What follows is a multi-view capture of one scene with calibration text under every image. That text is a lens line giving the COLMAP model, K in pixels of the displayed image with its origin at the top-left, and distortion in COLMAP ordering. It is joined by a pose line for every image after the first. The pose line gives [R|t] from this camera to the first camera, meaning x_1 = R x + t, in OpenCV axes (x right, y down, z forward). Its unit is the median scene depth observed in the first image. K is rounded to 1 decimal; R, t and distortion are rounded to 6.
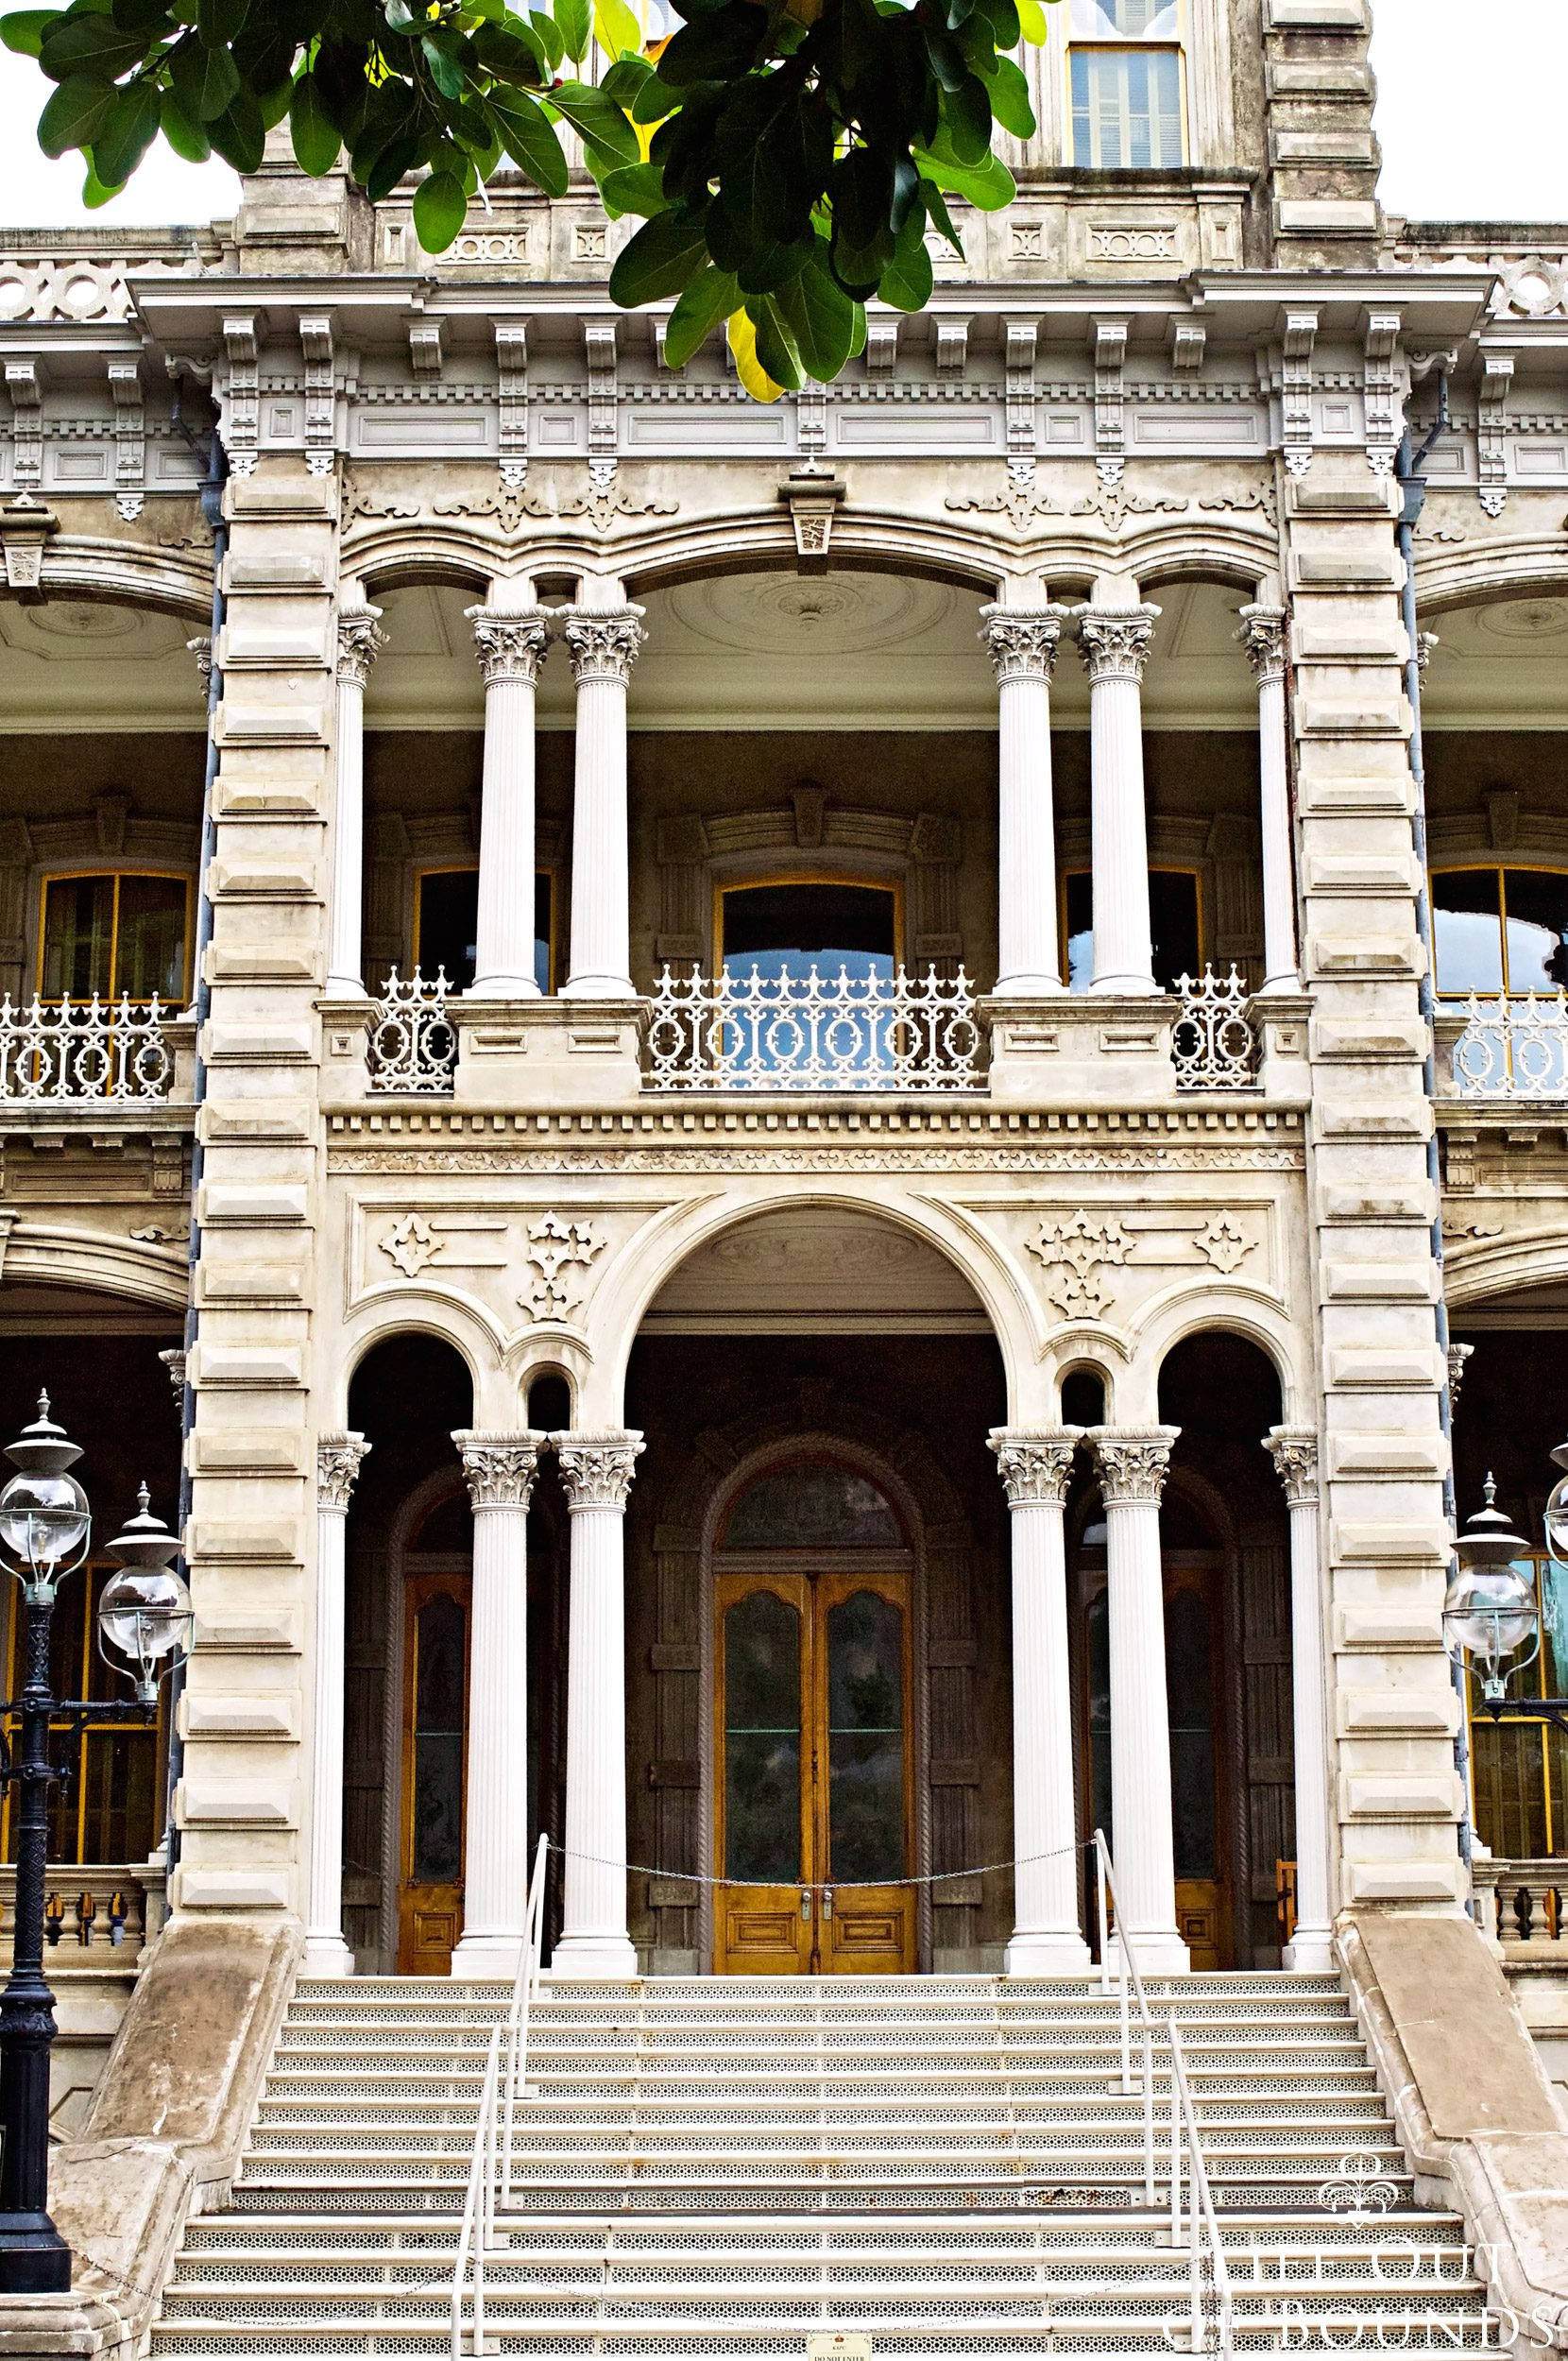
lens RADIAL K [[3812.0, 0, 776.4], [0, 3812.0, 1190.0], [0, 0, 1]] dist [-0.136971, 0.000000]
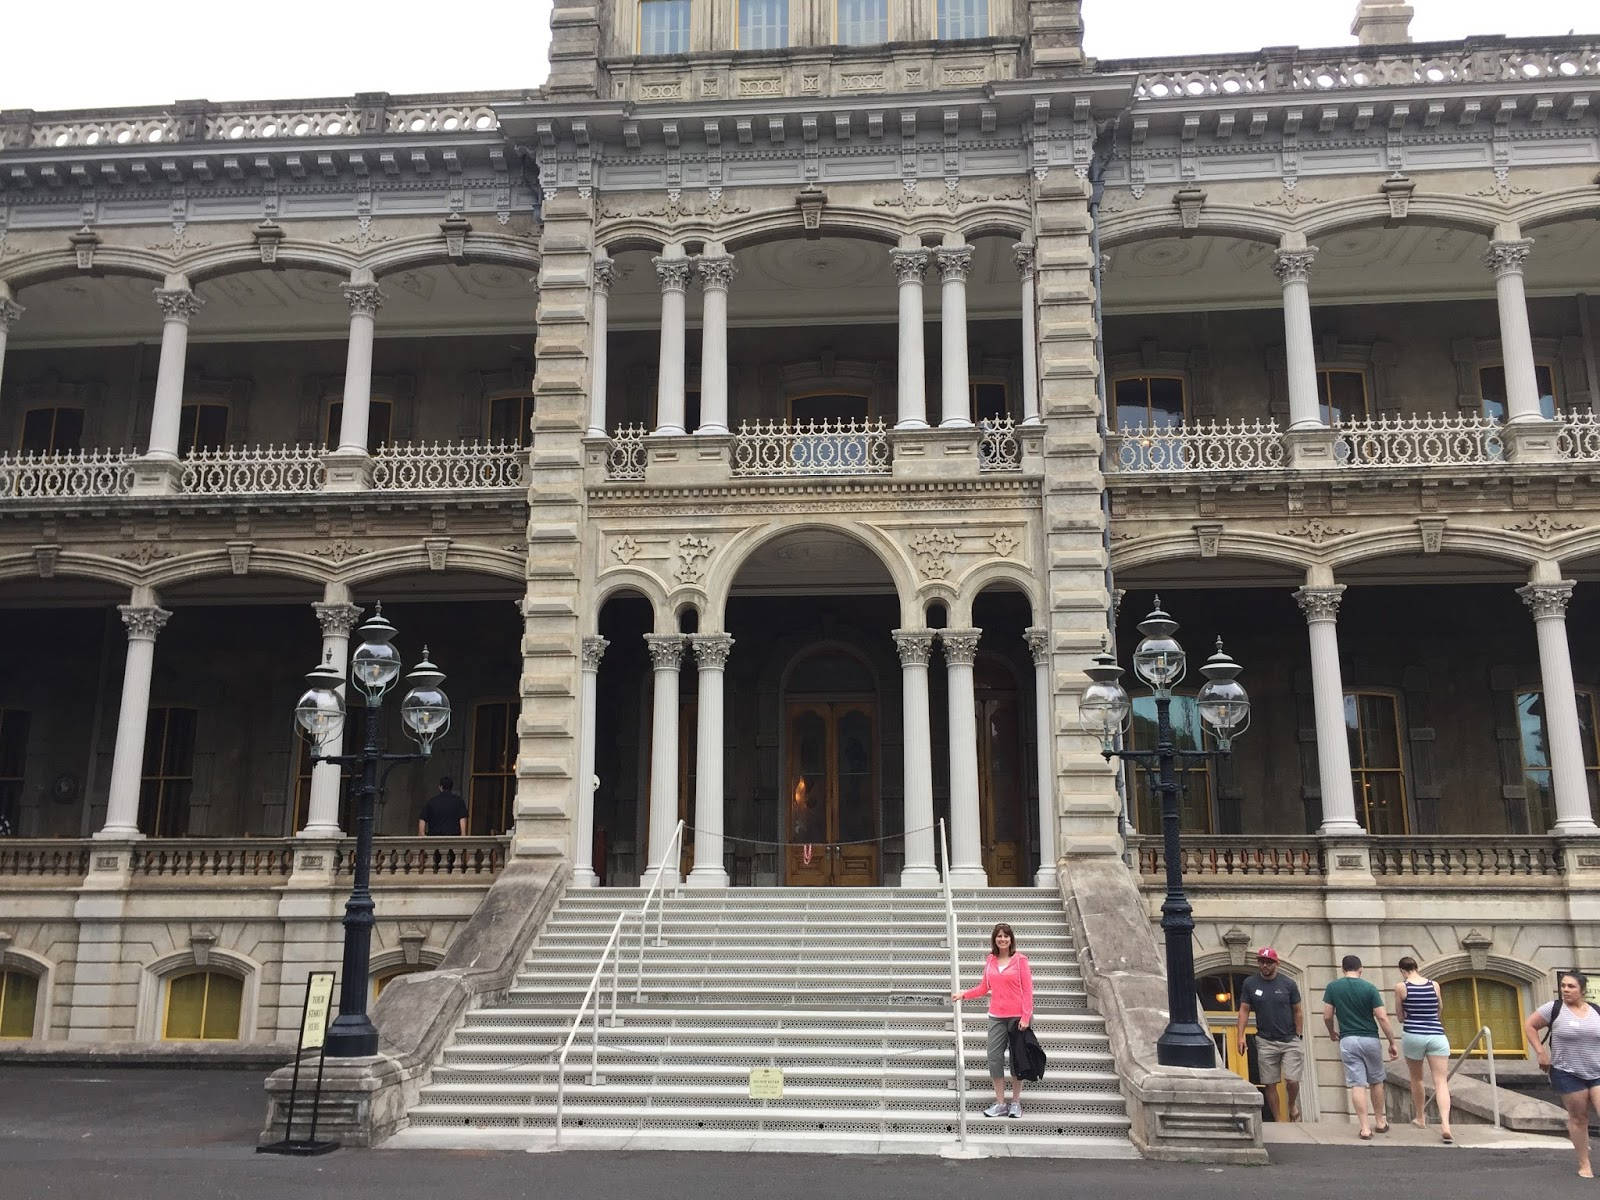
lens RADIAL K [[1486.6, 0, 770.5], [0, 1486.6, 596.5], [0, 0, 1]] dist [0.047432, 0.000000]
pose [[0.995909, -0.013111, -0.089406, 0.060965], [0.014666, 0.999752, 0.016750, 0.027678], [0.089164, -0.017992, 0.995854, 0.156449]]
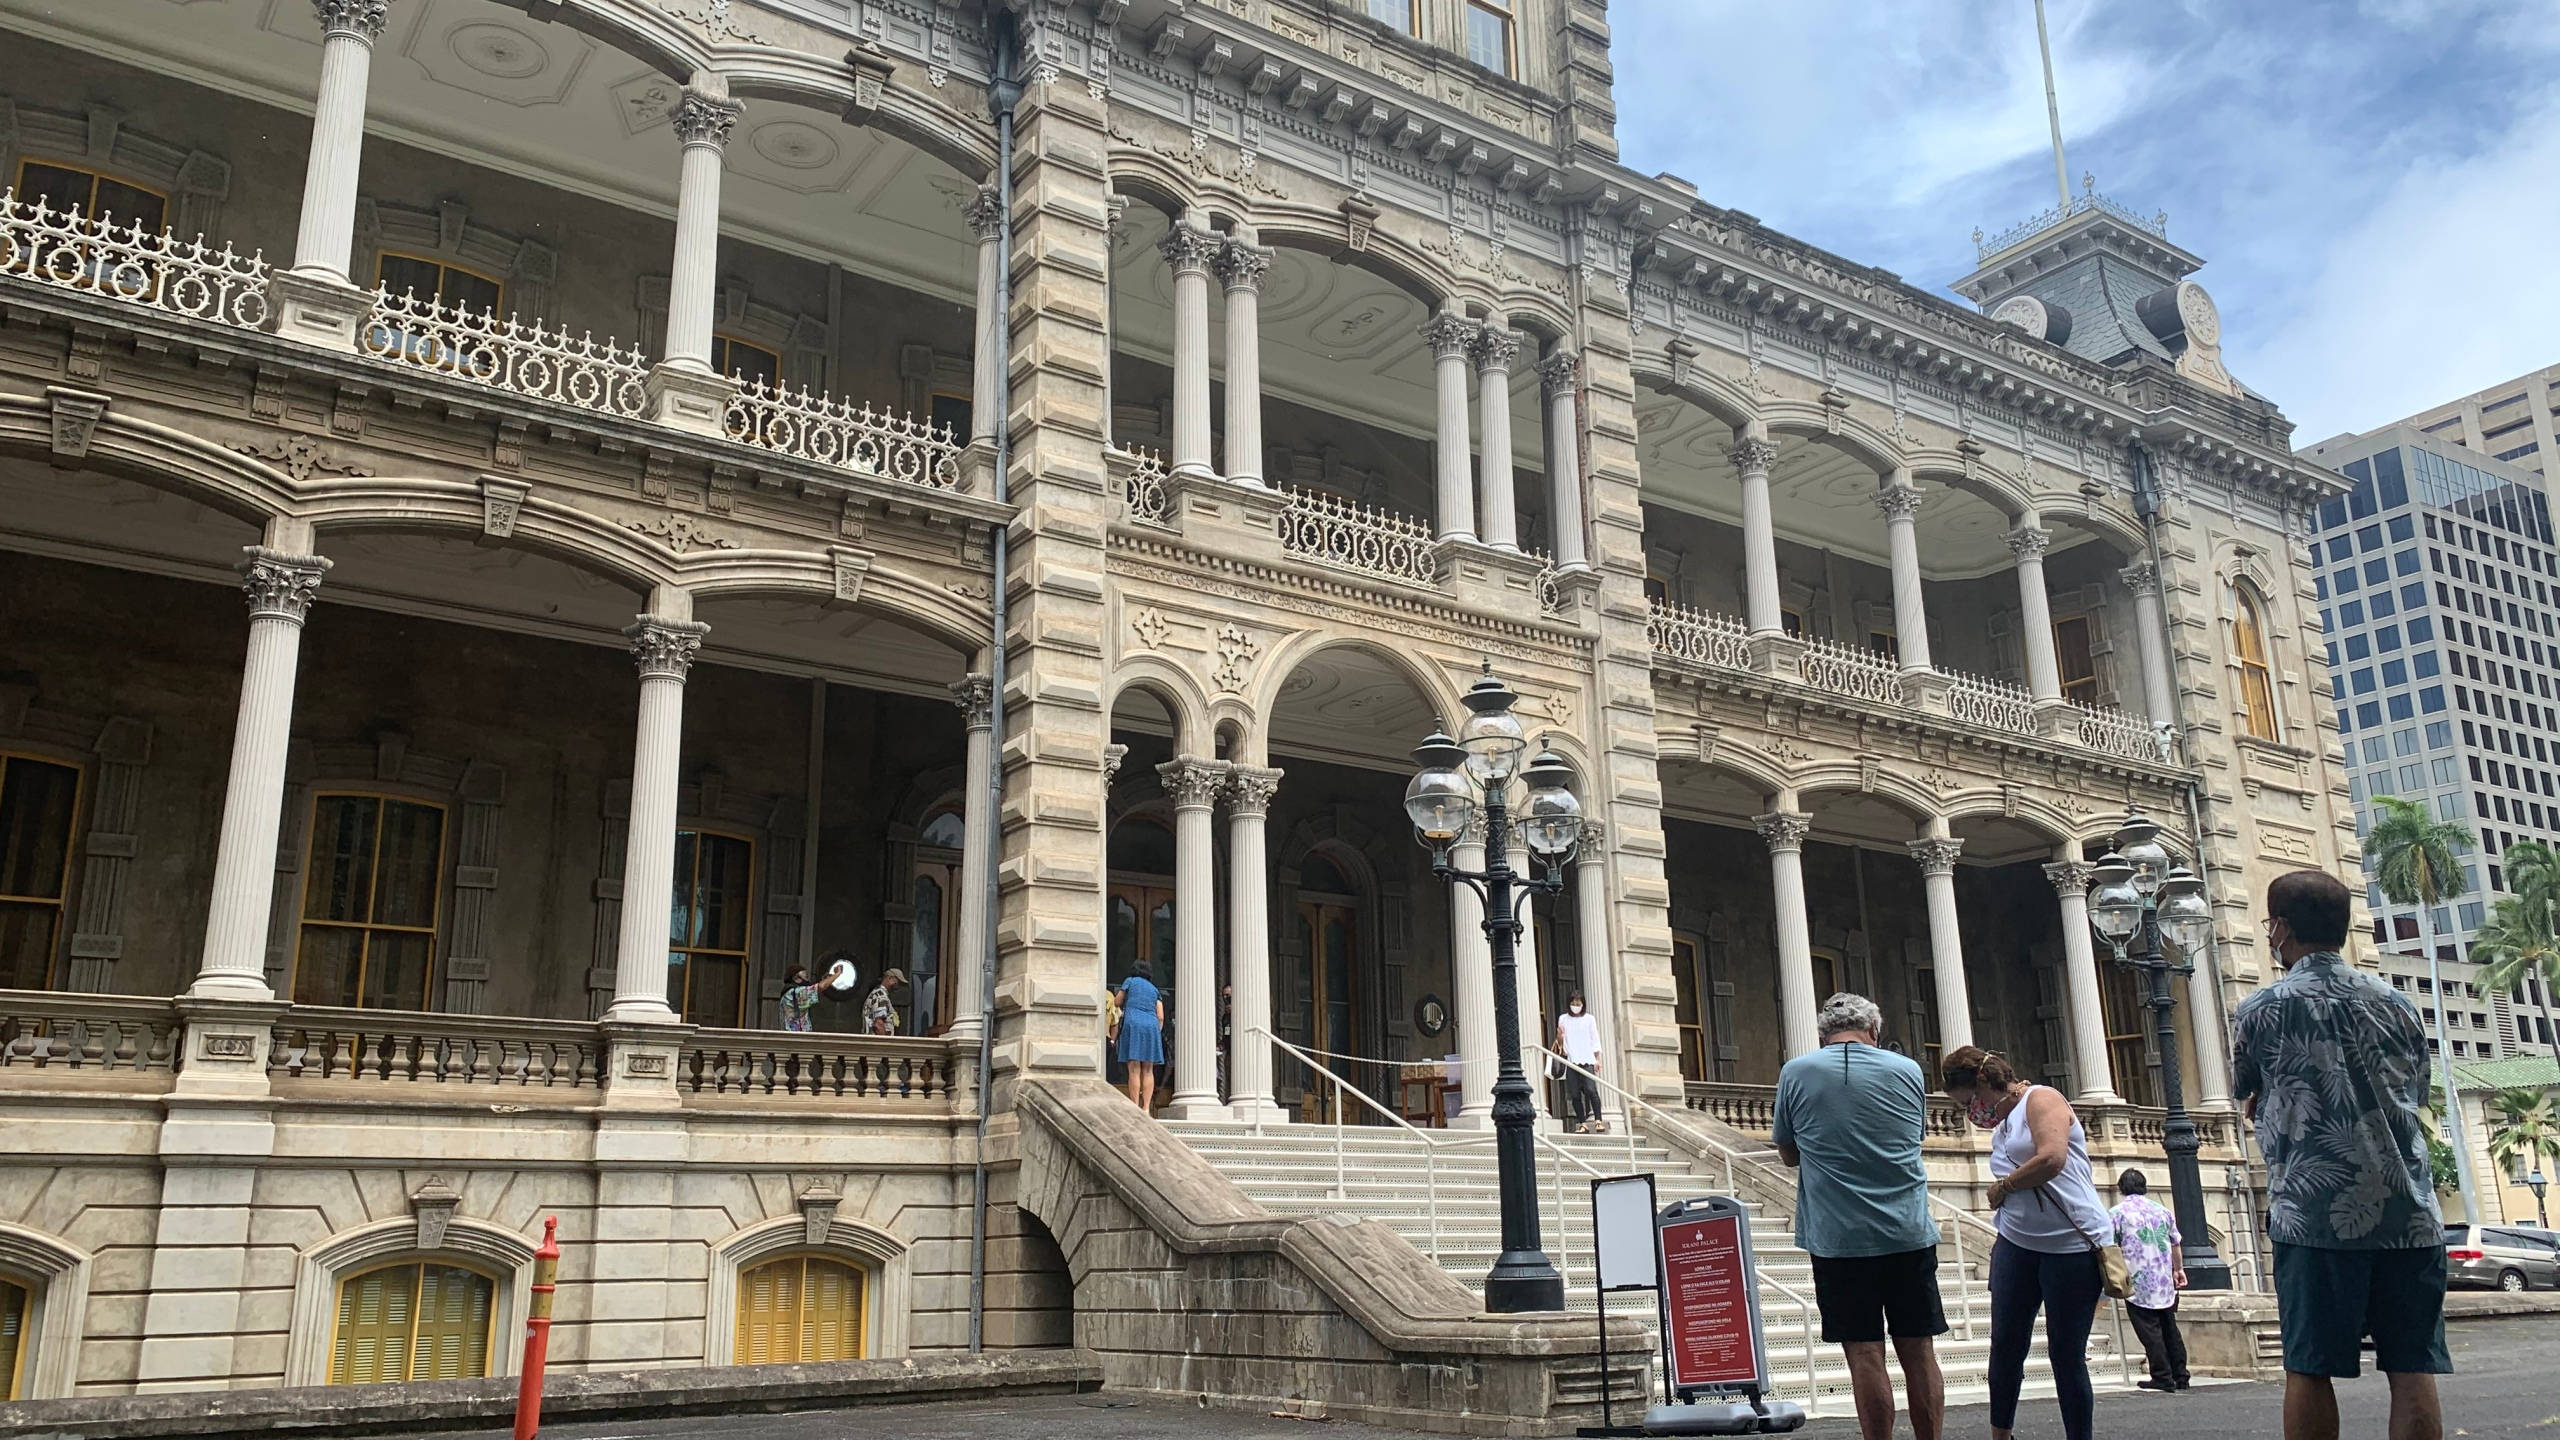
lens RADIAL K [[1931.9, 0, 1277.6], [0, 1931.9, 734.0], [0, 0, 1]] dist [0.027052, -0.006589]
pose [[0.819152, 0.142001, 0.555721, -0.458507], [-0.135461, 0.989357, -0.053133, 0.086799], [-0.557351, -0.031755, 0.829669, 0.341273]]
